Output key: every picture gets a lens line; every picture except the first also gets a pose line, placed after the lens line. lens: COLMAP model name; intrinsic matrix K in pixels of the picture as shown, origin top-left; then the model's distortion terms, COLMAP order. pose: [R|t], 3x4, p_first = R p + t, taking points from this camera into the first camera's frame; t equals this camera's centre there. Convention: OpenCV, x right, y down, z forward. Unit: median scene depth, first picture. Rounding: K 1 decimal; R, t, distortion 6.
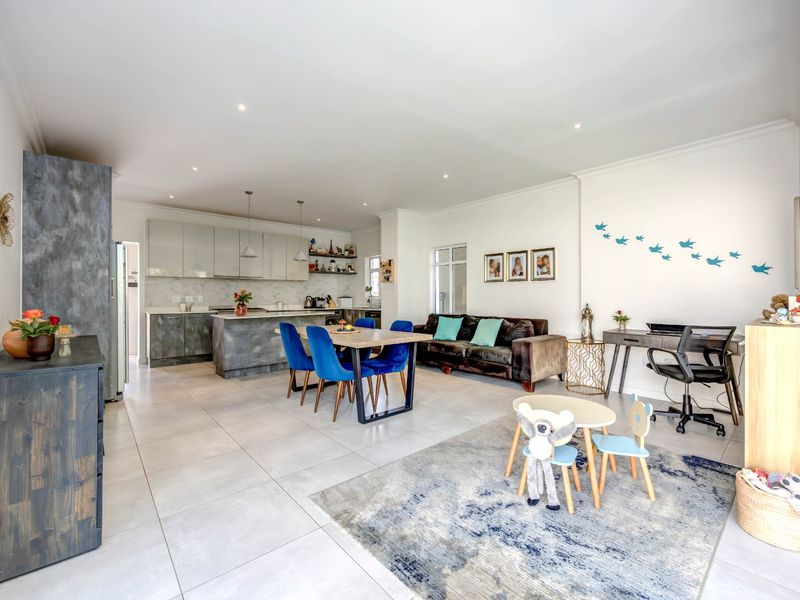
lens RADIAL K [[353.2, 0, 398.4], [0, 353.2, 291.2], [0, 0, 1]] dist [-0.001045, -0.000231]
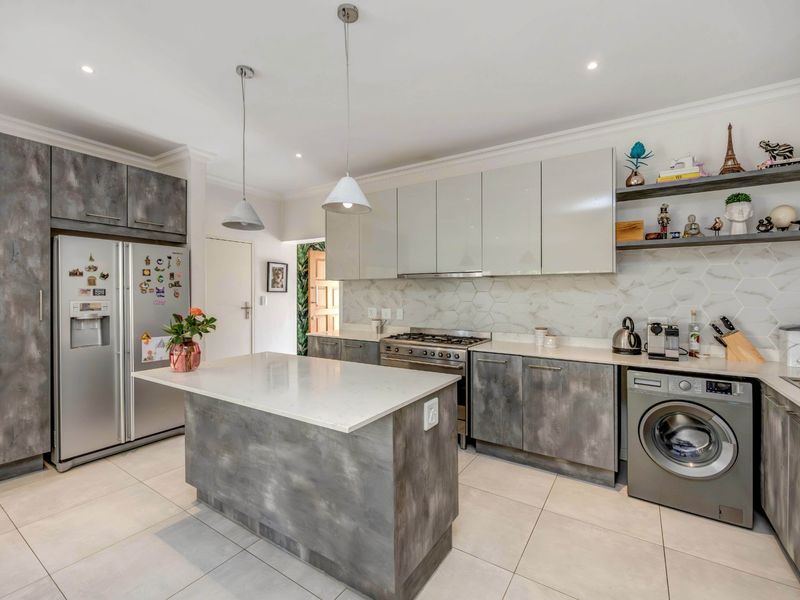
lens RADIAL K [[353.2, 0, 398.4], [0, 353.2, 291.2], [0, 0, 1]] dist [-0.001045, -0.000231]
pose [[0.257744, -0.004500, -0.966203, 0.025087], [0.008630, 0.999960, -0.002355, -0.018580], [0.966175, -0.007732, 0.257772, 0.984975]]
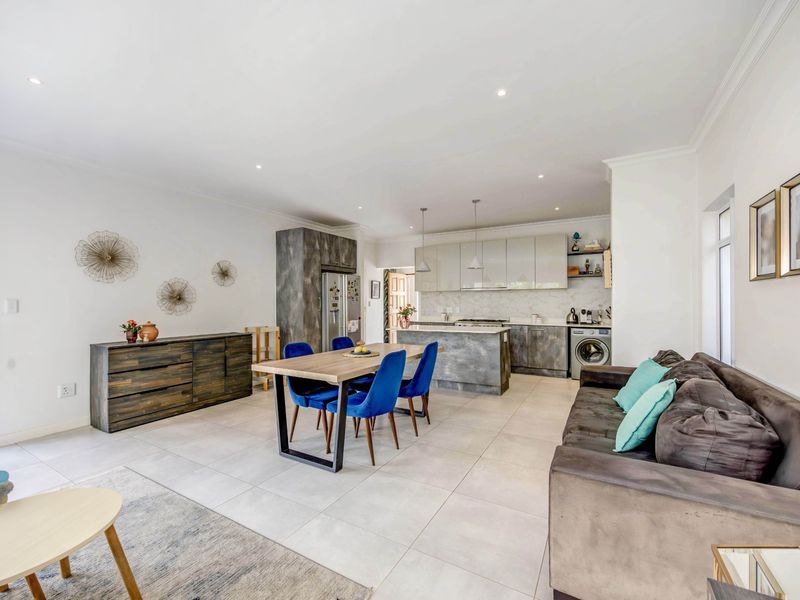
lens RADIAL K [[342.7, 0, 403.4], [0, 342.7, 303.1], [0, 0, 1]] dist [-0.002086, -0.000164]
pose [[0.329170, 0.002663, -0.944267, 0.471939], [0.015149, 0.999852, 0.008101, -0.012691], [0.944149, -0.016971, 0.329081, 0.564558]]
